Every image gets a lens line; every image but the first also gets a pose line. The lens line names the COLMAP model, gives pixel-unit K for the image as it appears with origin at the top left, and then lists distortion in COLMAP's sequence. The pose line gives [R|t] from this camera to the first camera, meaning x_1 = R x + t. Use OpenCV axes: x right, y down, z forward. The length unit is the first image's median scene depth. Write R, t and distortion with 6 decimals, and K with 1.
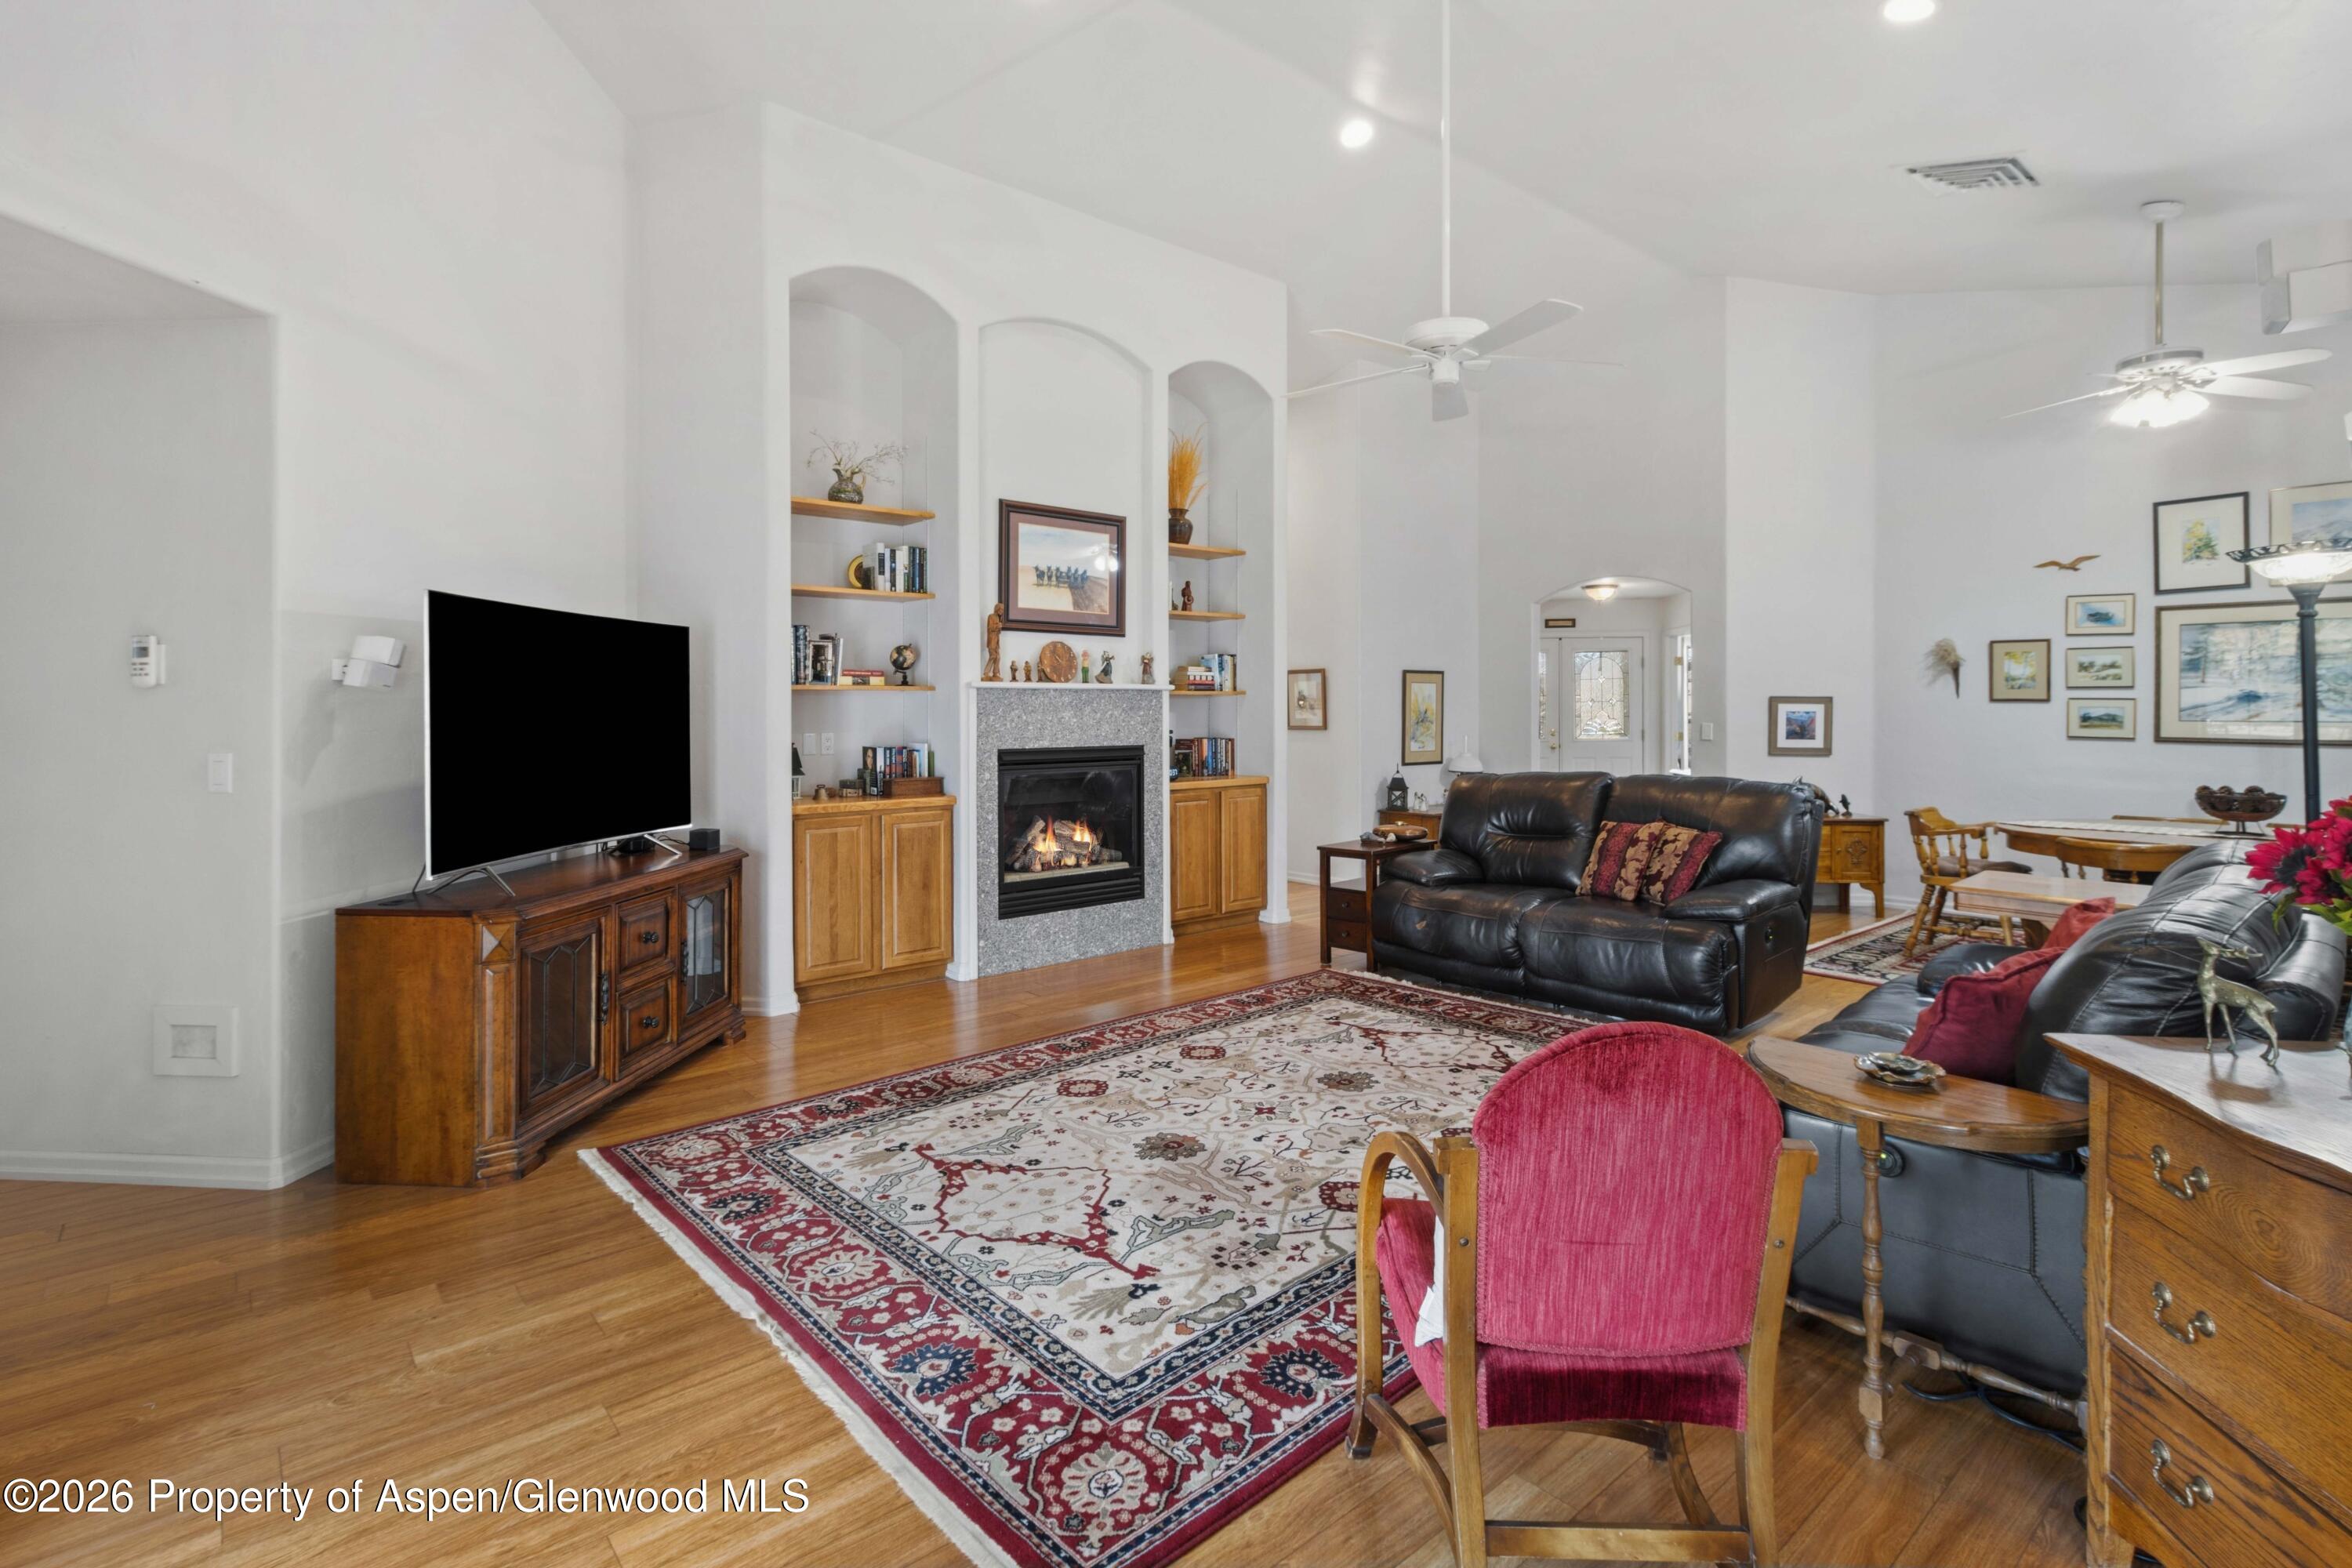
lens RADIAL K [[1117.8, 0, 1183.1], [0, 1117.8, 708.7], [0, 0, 1]] dist [0.000872, 0.000018]
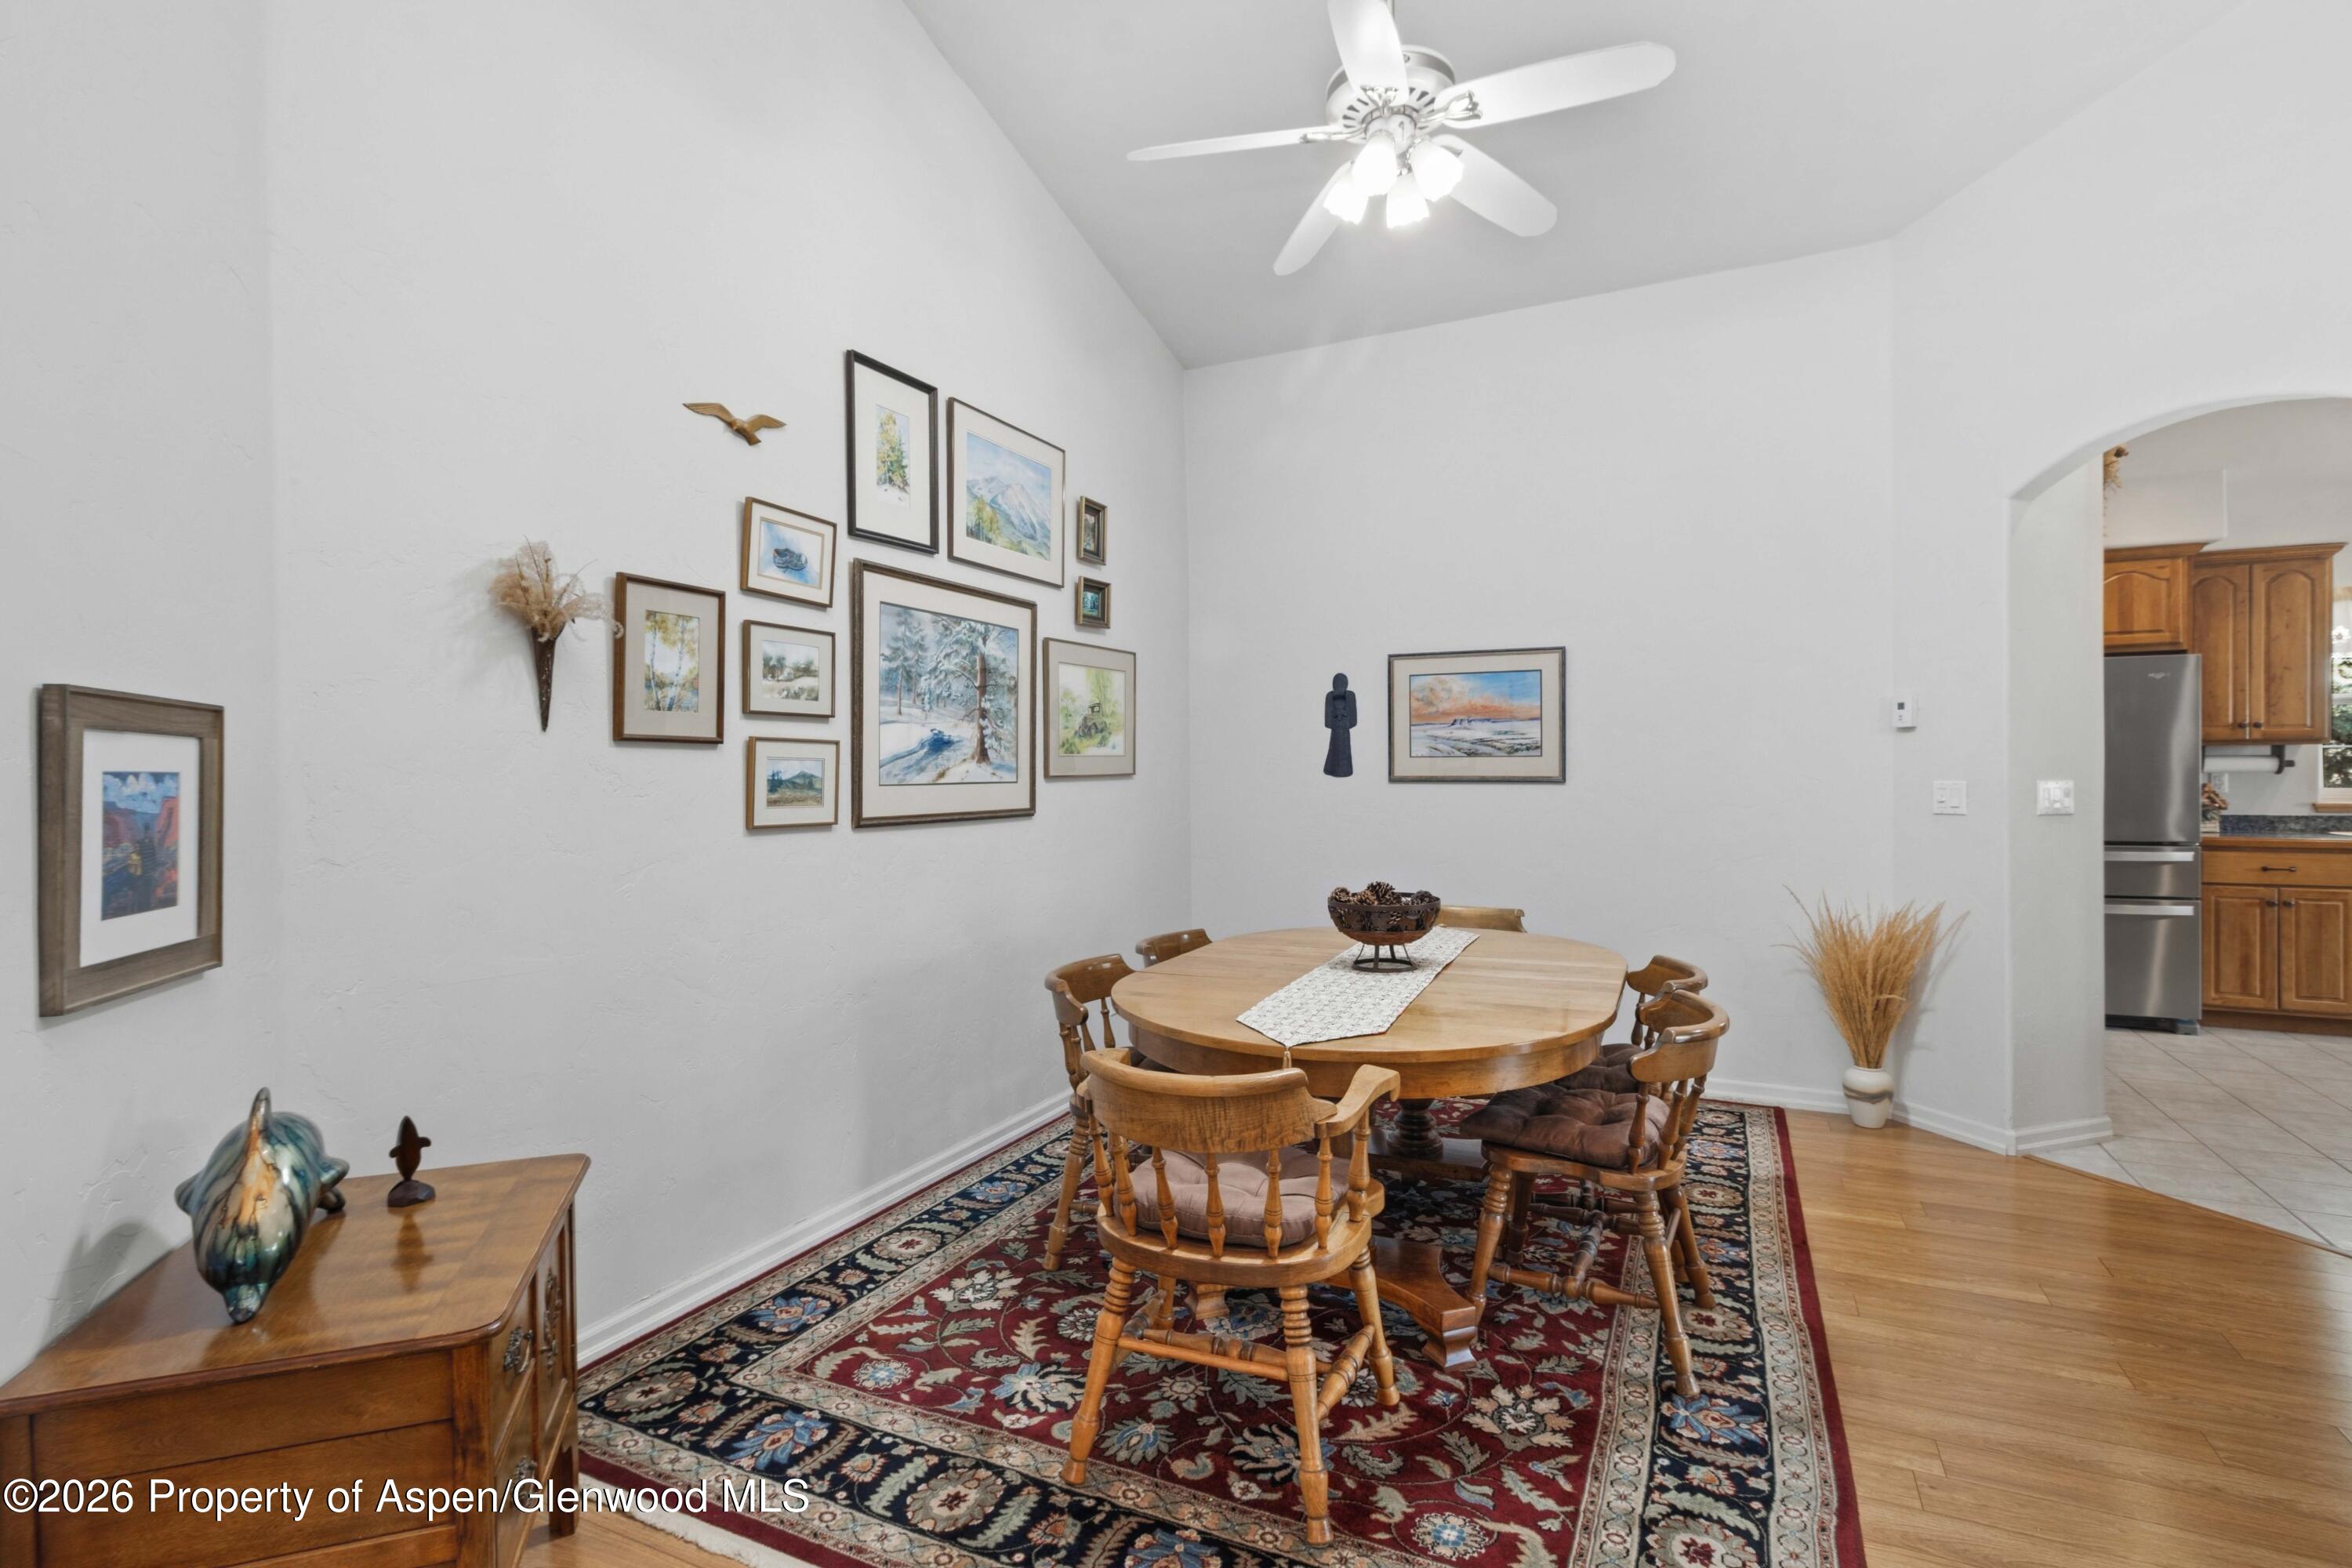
lens RADIAL K [[1130.5, 0, 1175.4], [0, 1130.5, 780.1], [0, 0, 1]] dist [0.003063, 0.000638]
pose [[-0.395458, -0.002989, 0.918479, 0.436302], [0.012065, 0.999892, 0.008448, 0.006852], [-0.918405, 0.014423, -0.395379, 1.354483]]
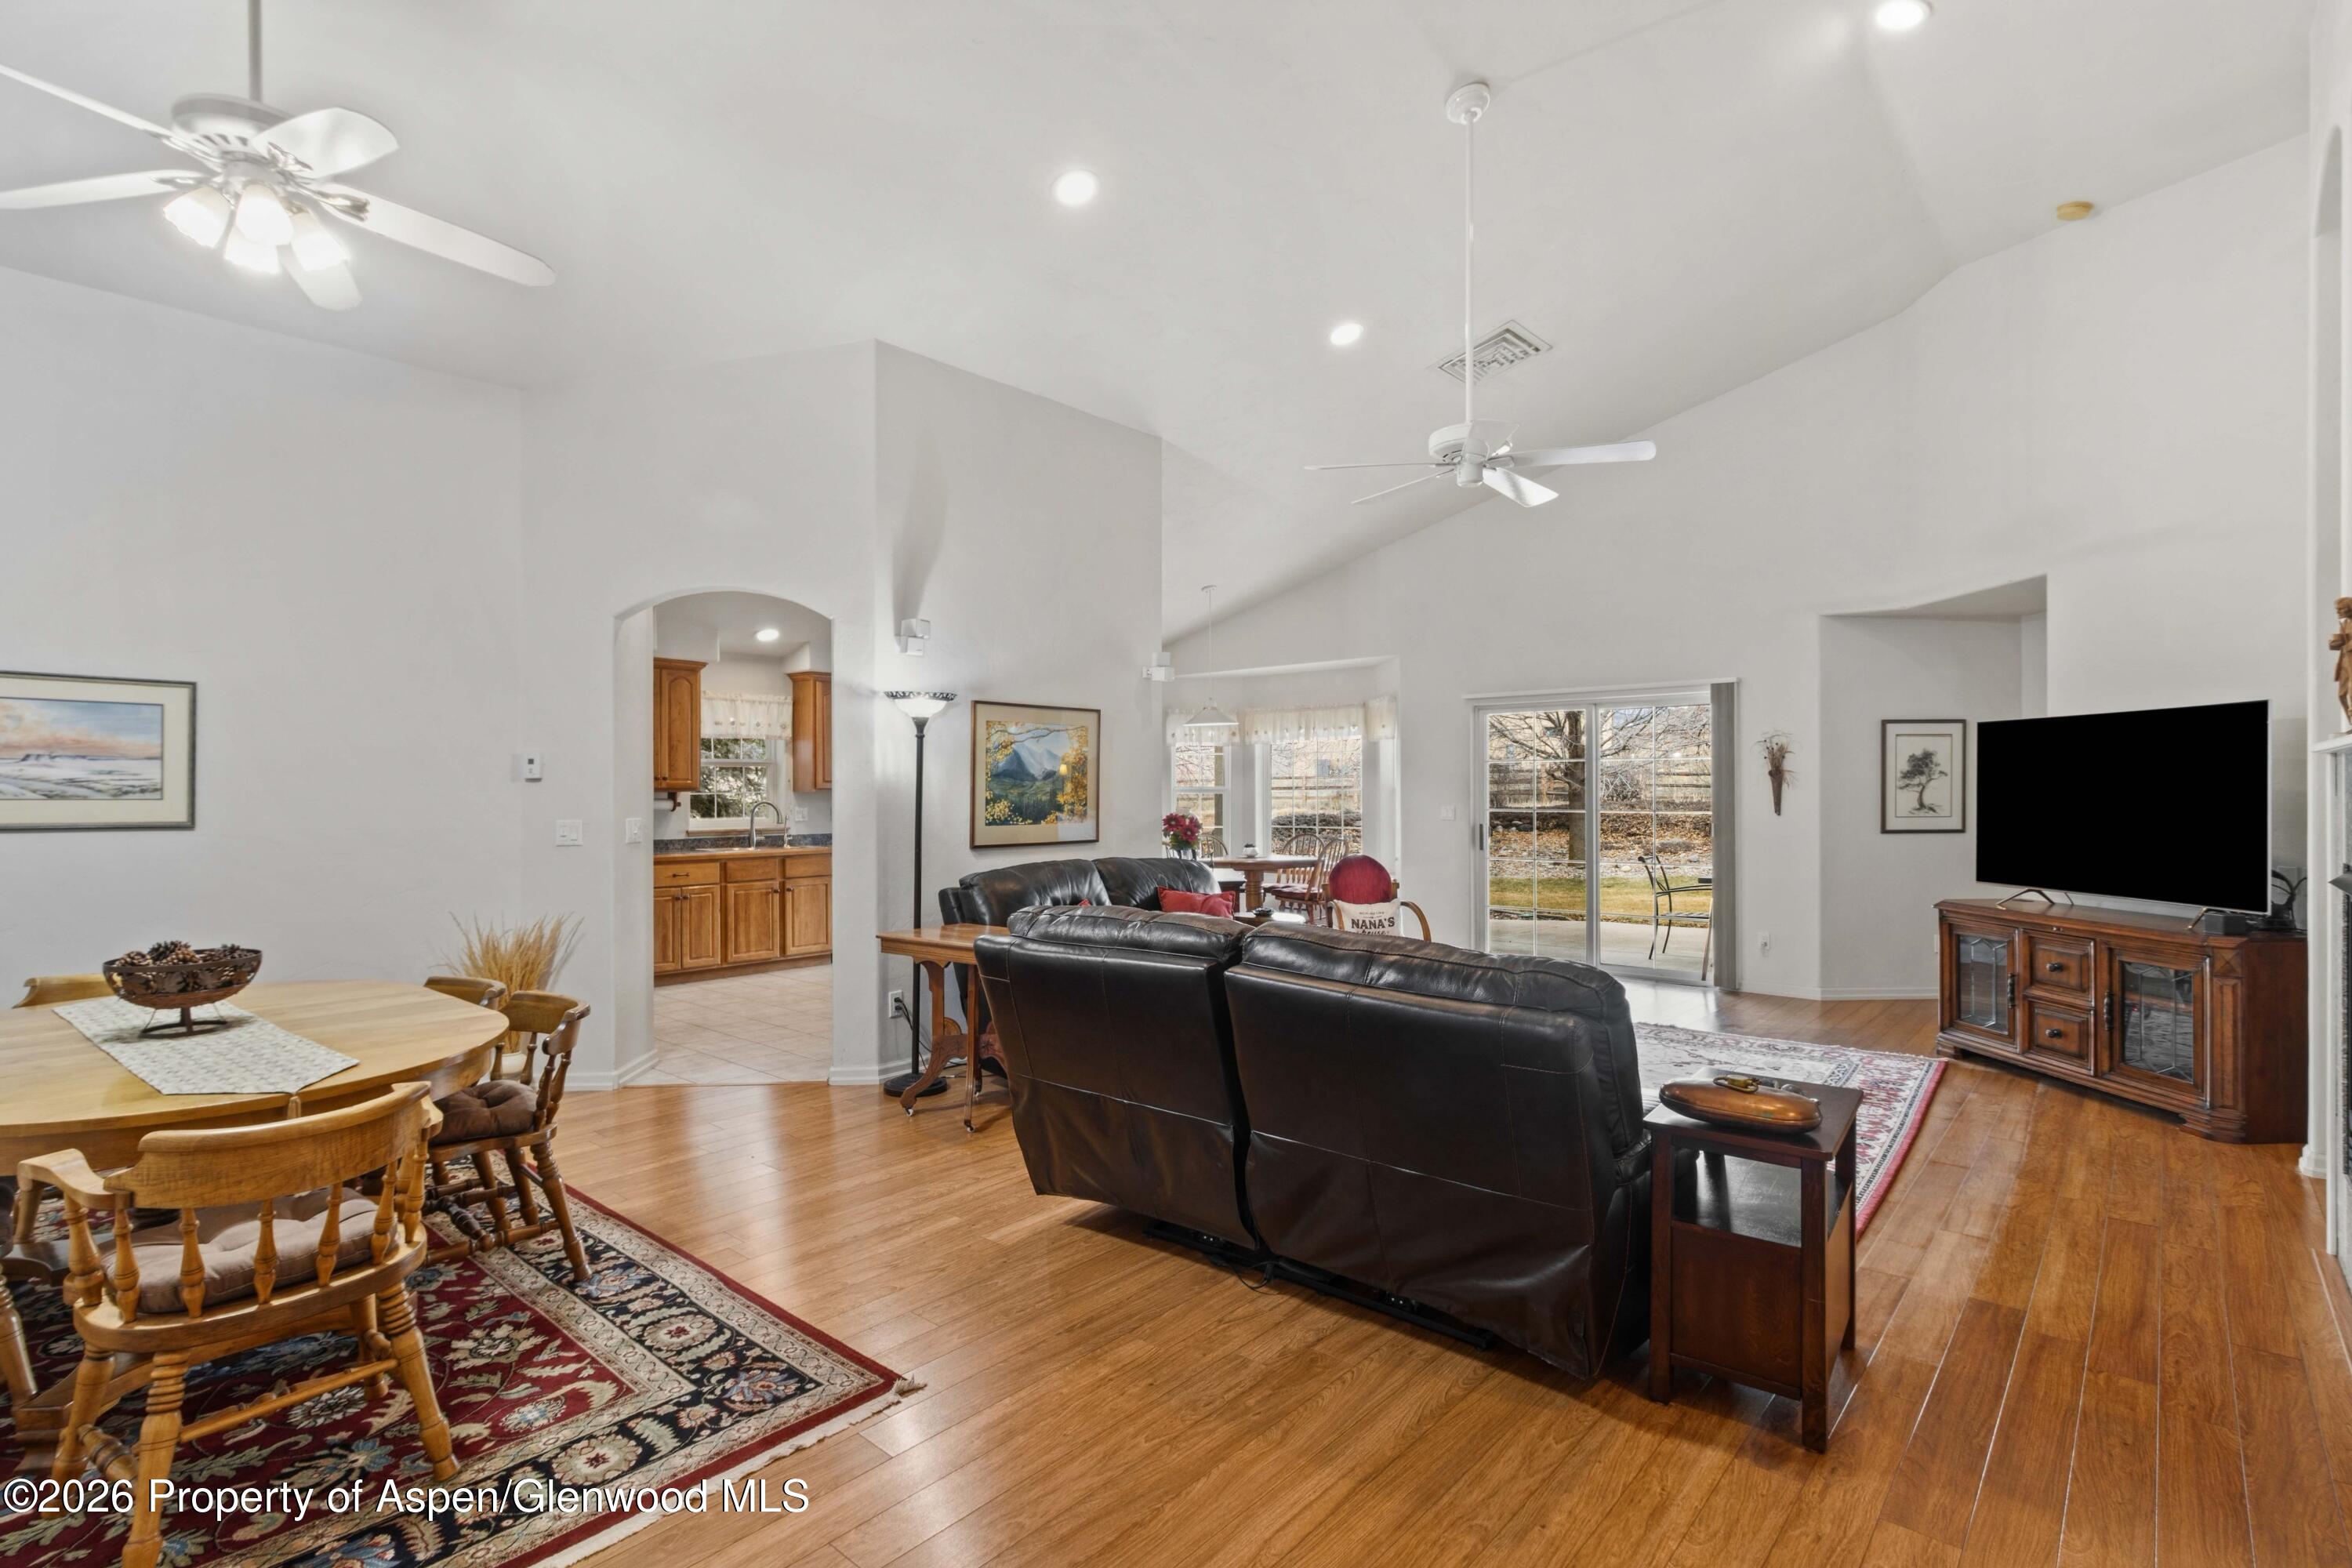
lens RADIAL K [[1111.6, 0, 1174.9], [0, 1111.6, 791.7], [0, 0, 1]] dist [-0.000893, -0.000239]
pose [[-0.989545, 0.006143, -0.144095, 0.539504], [0.006000, 0.999981, 0.001427, -0.003476], [0.144102, 0.000548, -0.989563, 1.631861]]
